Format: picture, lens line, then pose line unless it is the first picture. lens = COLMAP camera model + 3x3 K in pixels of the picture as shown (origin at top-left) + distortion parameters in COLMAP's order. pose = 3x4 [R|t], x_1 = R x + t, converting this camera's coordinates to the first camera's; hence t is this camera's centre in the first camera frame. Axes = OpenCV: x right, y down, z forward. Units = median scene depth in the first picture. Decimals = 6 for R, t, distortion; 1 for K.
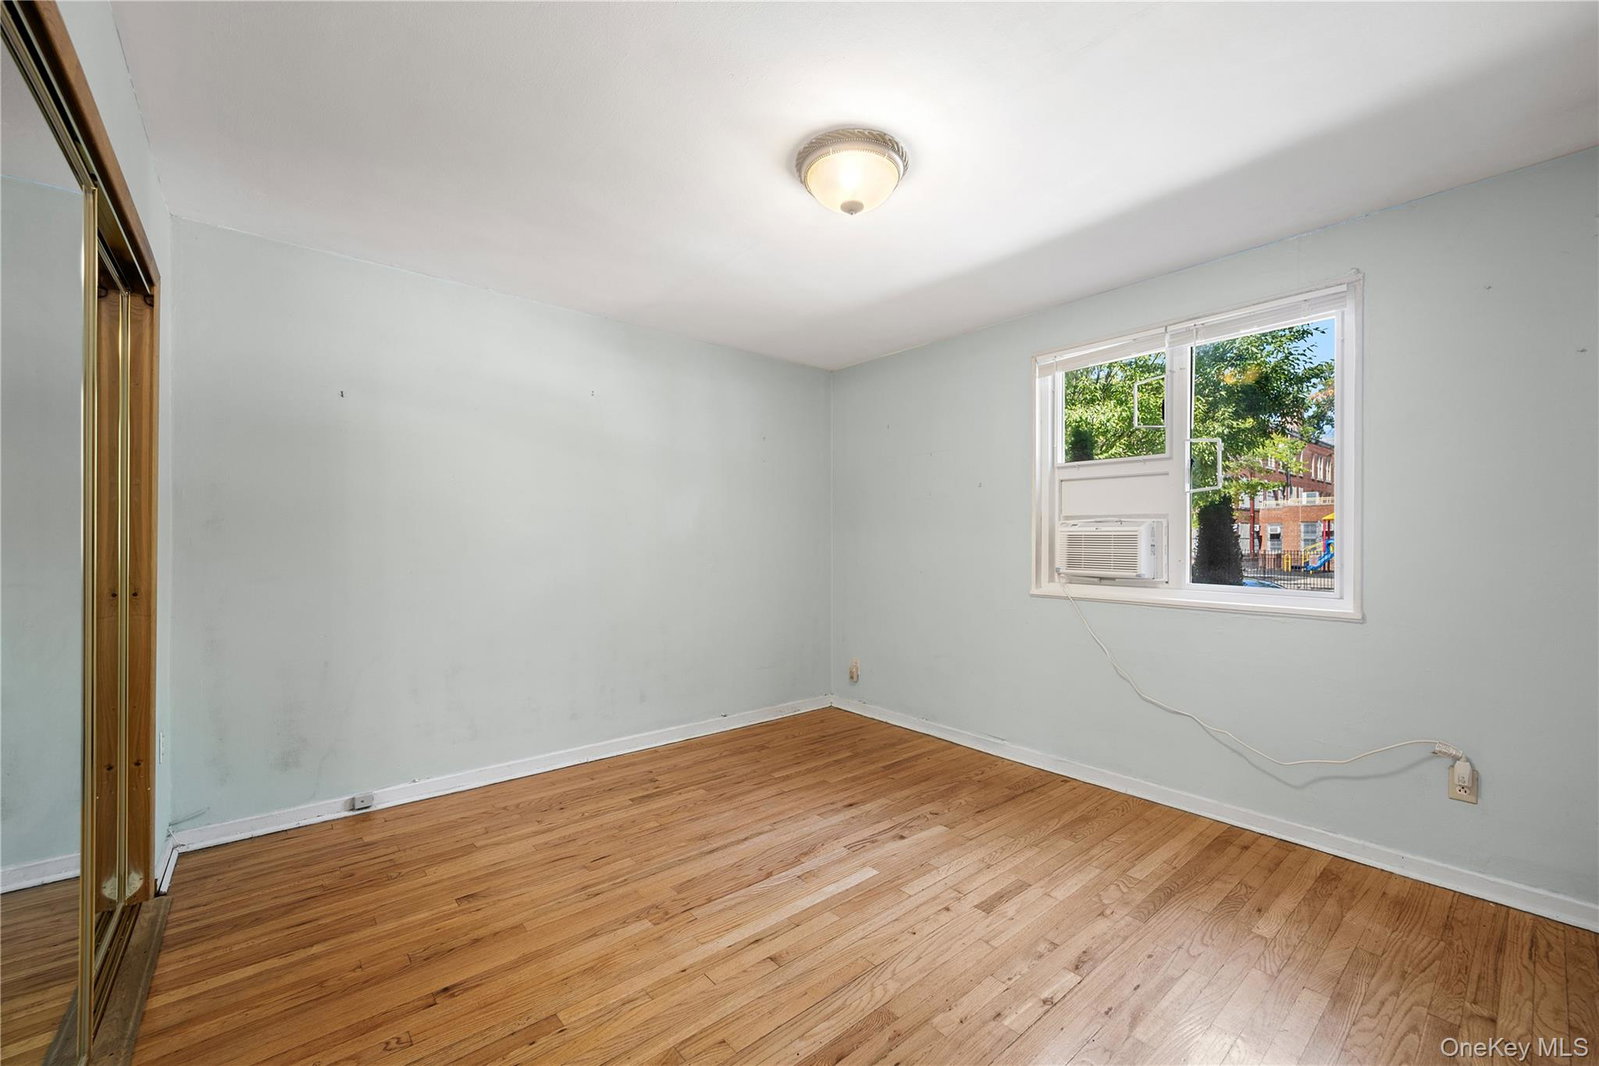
lens RADIAL K [[642.2, 0, 799.5], [0, 642.2, 533.0], [0, 0, 1]] dist [0.000399, -0.000029]
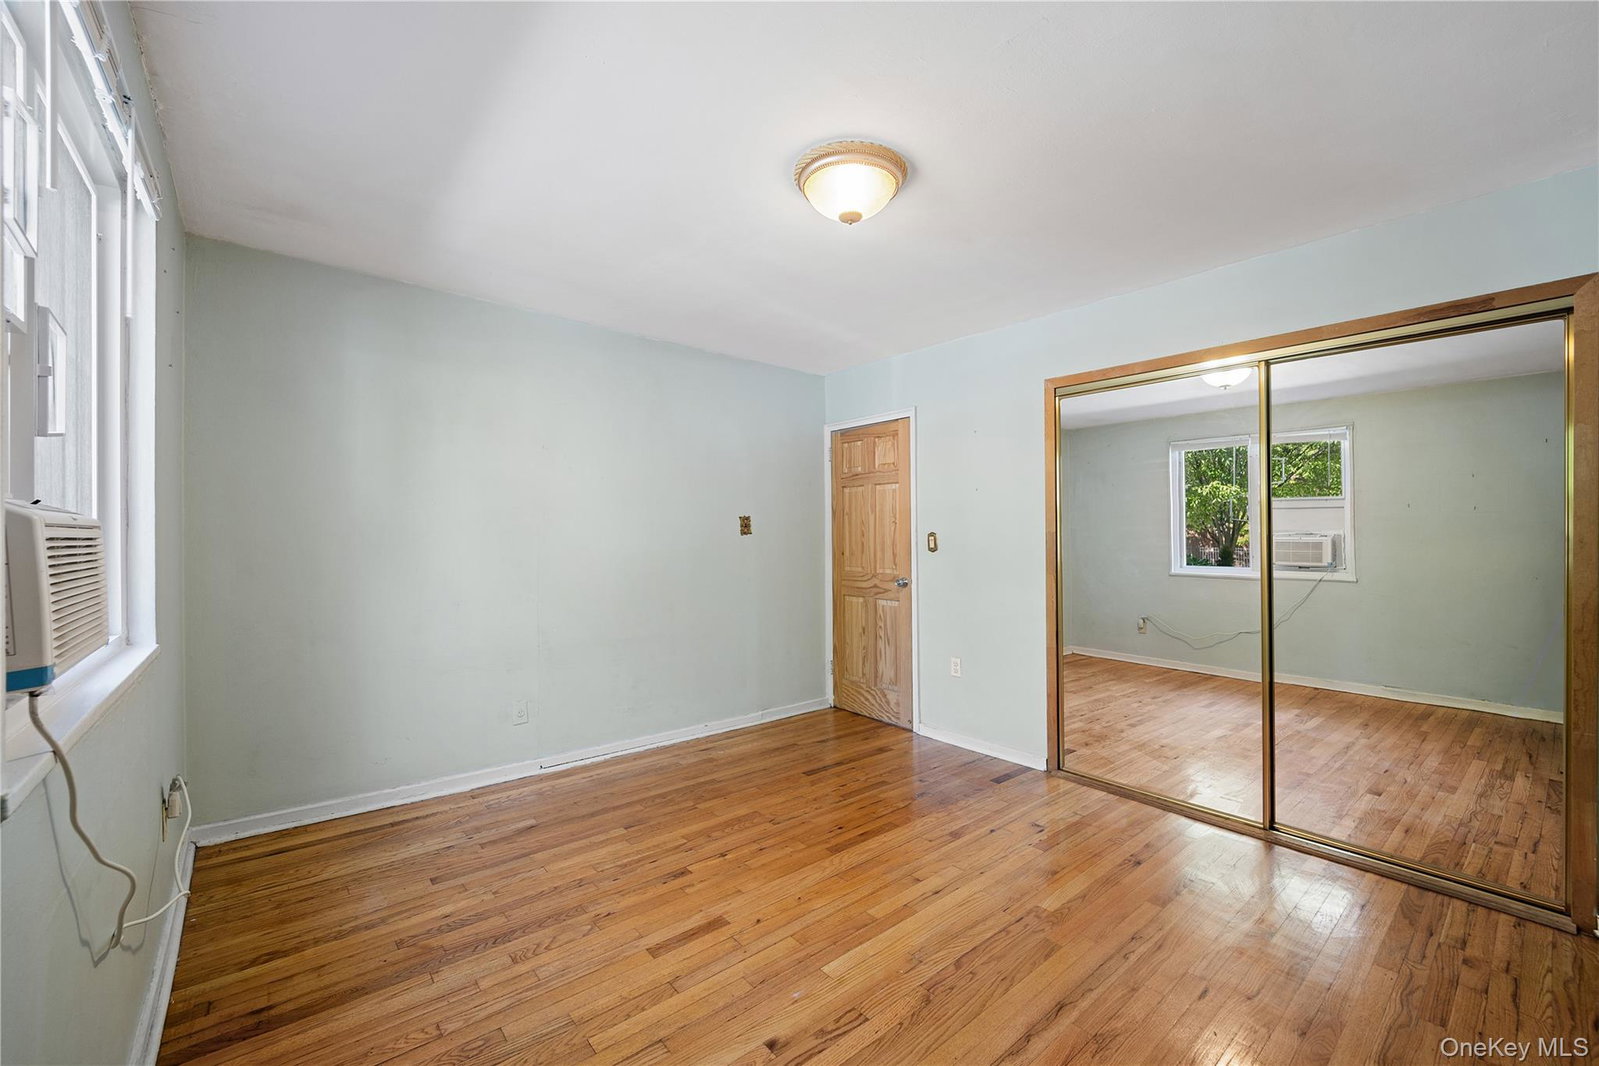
lens RADIAL K [[642.2, 0, 799.5], [0, 642.2, 533.0], [0, 0, 1]] dist [0.000399, -0.000029]
pose [[-0.999944, -0.010351, 0.002119, 0.158971], [-0.010374, 0.999888, -0.010779, -0.000853], [-0.002007, -0.010800, -0.999940, 1.847190]]
